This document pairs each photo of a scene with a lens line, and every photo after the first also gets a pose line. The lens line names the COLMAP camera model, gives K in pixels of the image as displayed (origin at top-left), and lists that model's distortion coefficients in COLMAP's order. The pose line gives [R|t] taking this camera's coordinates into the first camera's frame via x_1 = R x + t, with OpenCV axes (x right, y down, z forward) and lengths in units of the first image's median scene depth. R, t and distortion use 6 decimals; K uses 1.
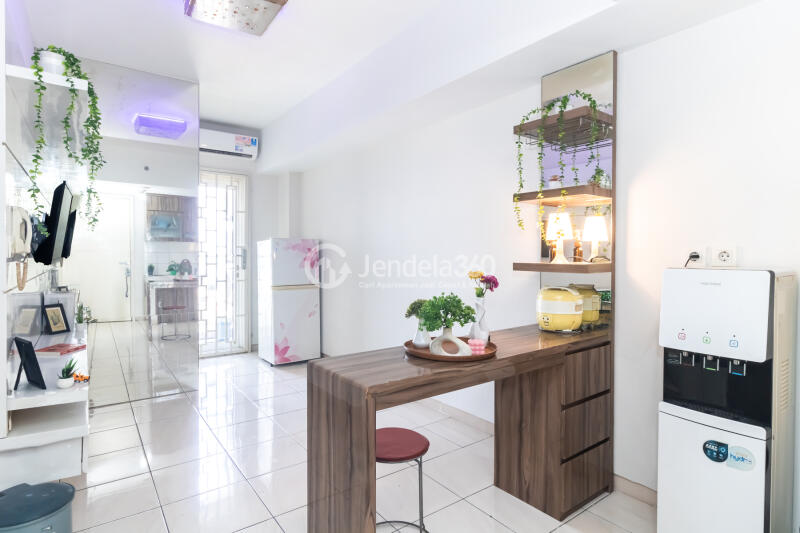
lens RADIAL K [[415.7, 0, 400.0], [0, 415.7, 266.5], [0, 0, 1]] dist [0.000999, 0.000196]
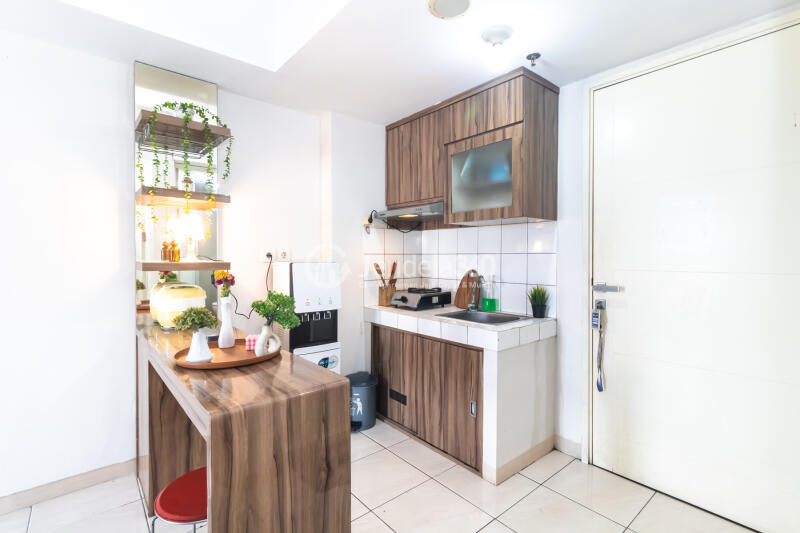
lens RADIAL K [[376.5, 0, 399.4], [0, 376.5, 260.1], [0, 0, 1]] dist [0.001617, 0.000121]
pose [[-0.067549, -0.017080, 0.997570, -0.619776], [0.023761, 0.999542, 0.018723, -0.018169], [-0.997433, 0.024968, -0.067112, 0.548724]]
